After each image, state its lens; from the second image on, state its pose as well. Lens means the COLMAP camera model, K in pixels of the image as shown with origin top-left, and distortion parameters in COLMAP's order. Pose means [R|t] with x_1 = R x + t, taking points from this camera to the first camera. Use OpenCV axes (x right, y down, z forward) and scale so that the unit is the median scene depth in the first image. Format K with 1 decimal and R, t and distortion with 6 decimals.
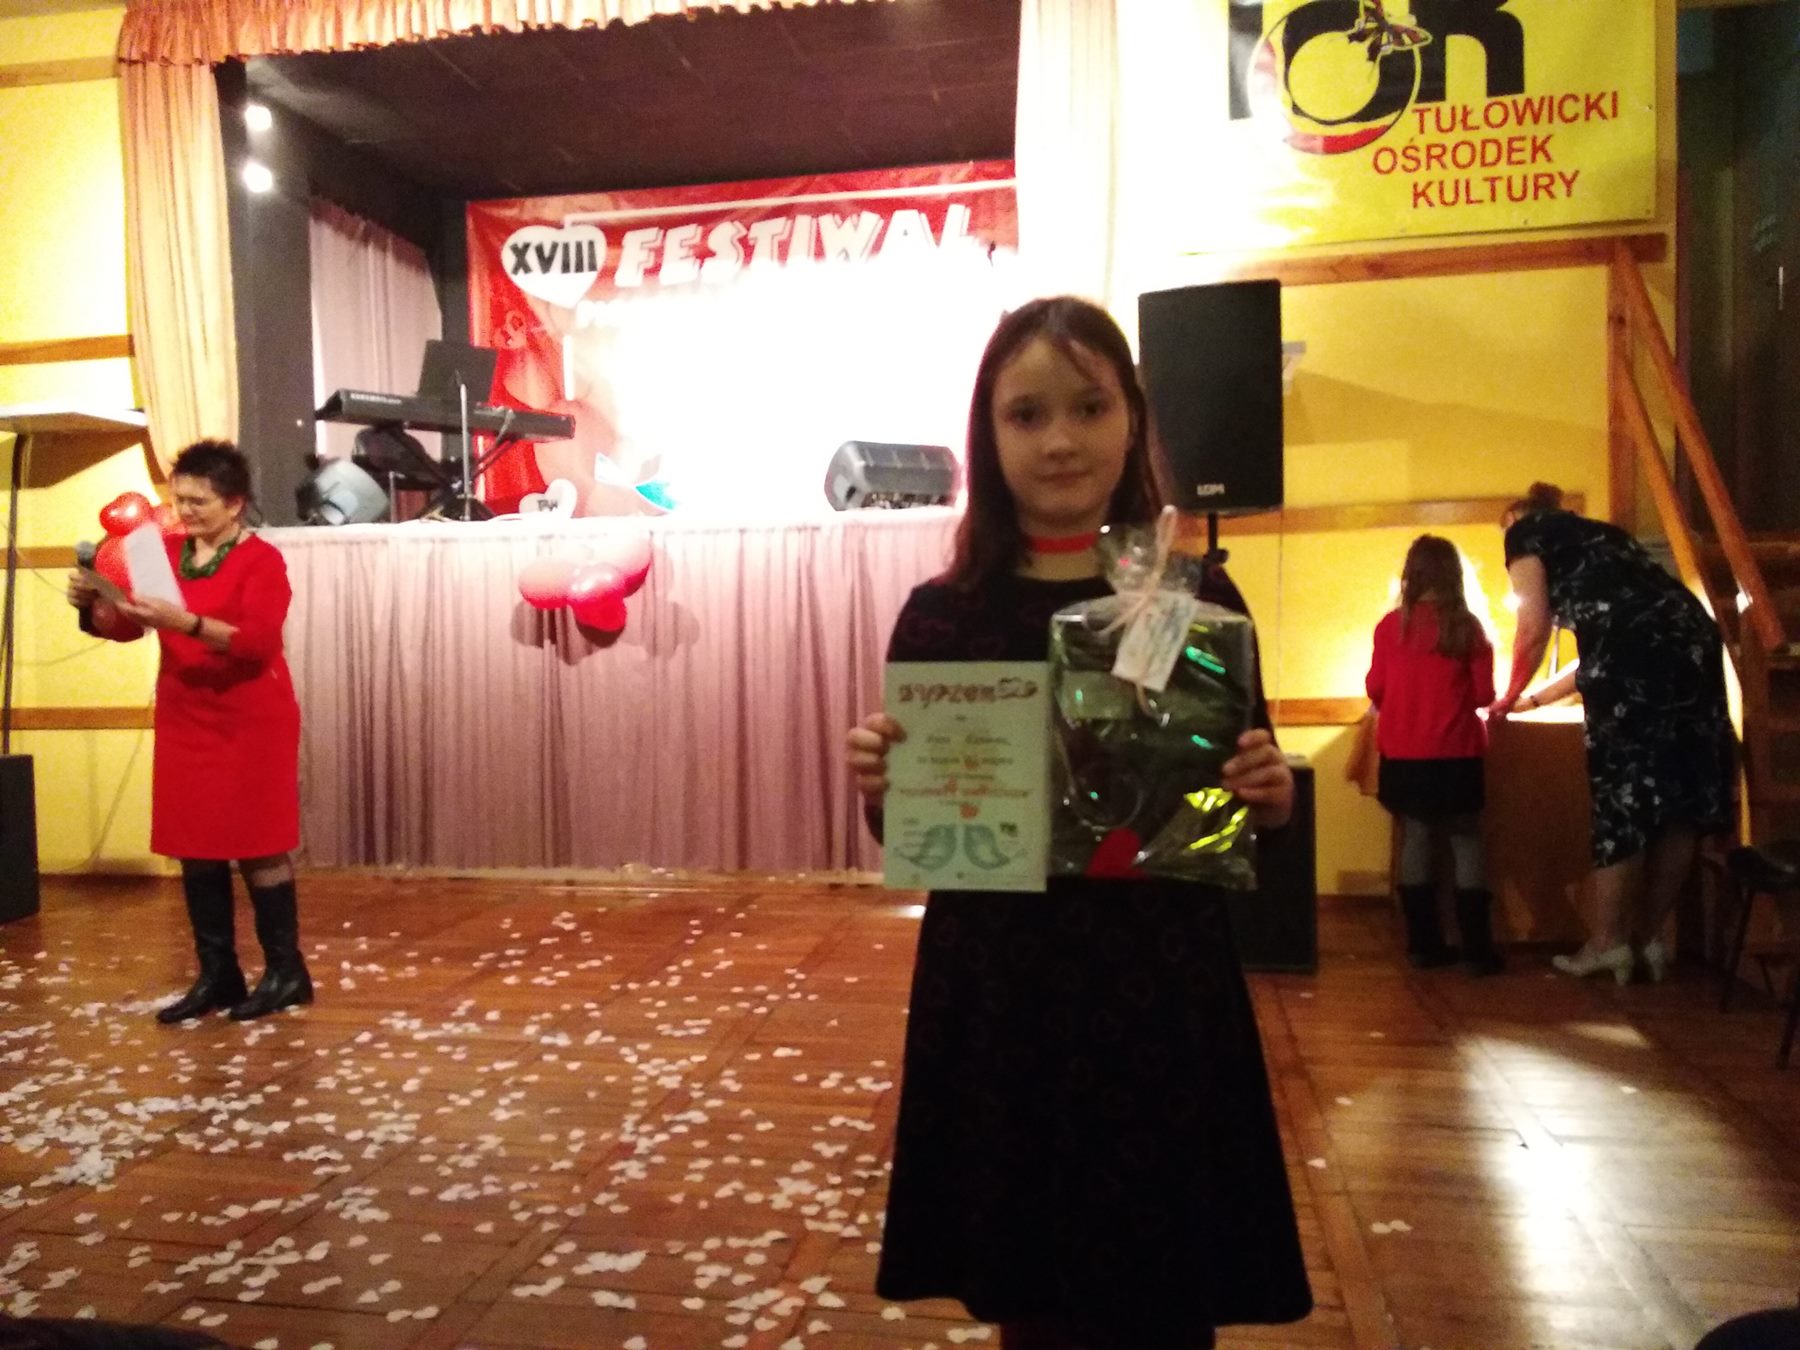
lens RADIAL K [[1472.0, 0, 900.0], [0, 1472.0, 675.0], [0, 0, 1]] dist [0.081394, 0.012402]
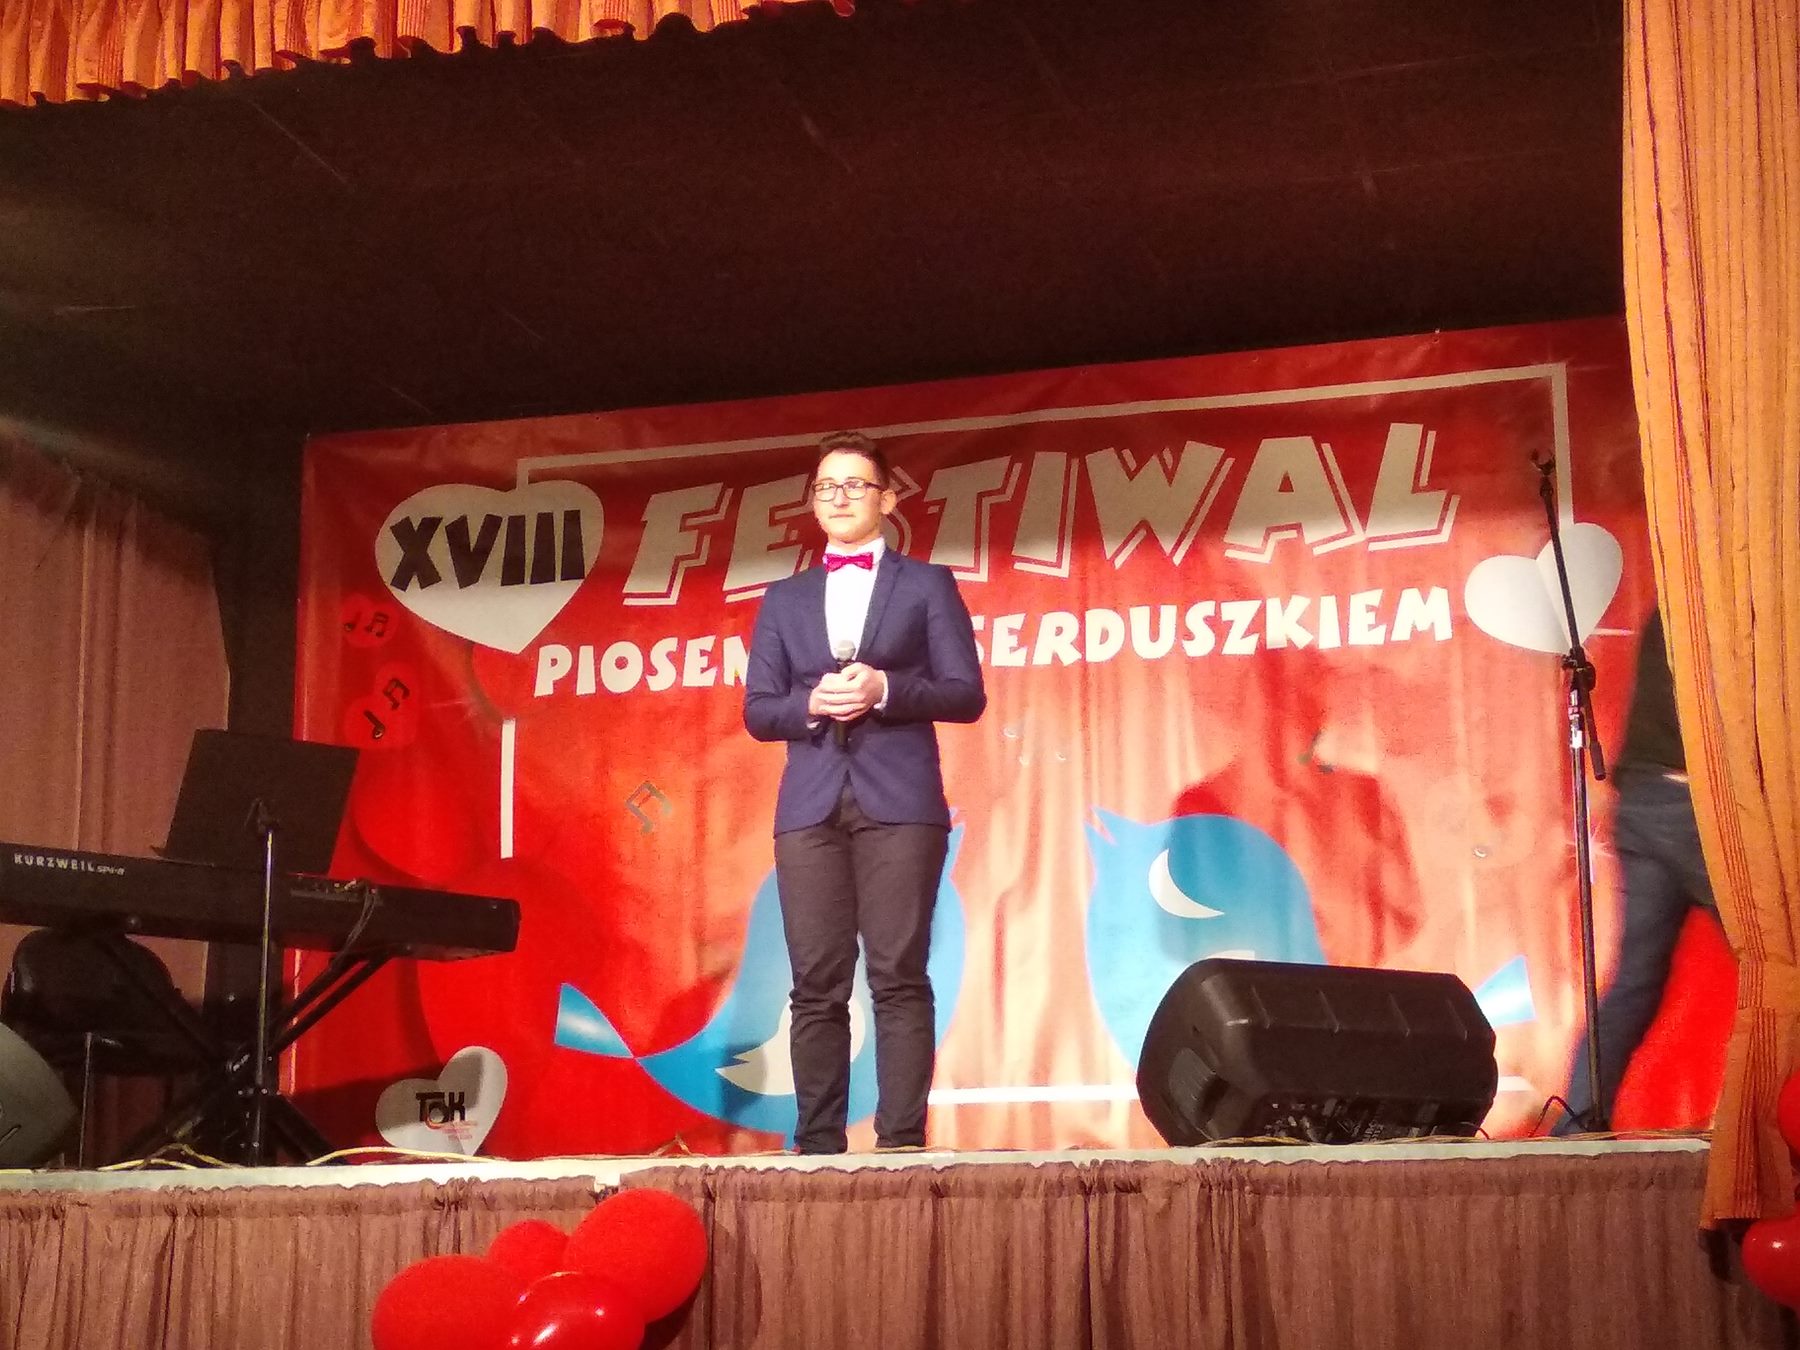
lens RADIAL K [[3137.5, 0, 900.0], [0, 3137.5, 675.0], [0, 0, 1]] dist [0.025875, 0.129056]
pose [[0.996563, -0.004110, -0.082735, -0.034232], [-0.016011, 0.970379, -0.241057, -0.021569], [0.081275, 0.241553, 0.966978, 0.118977]]
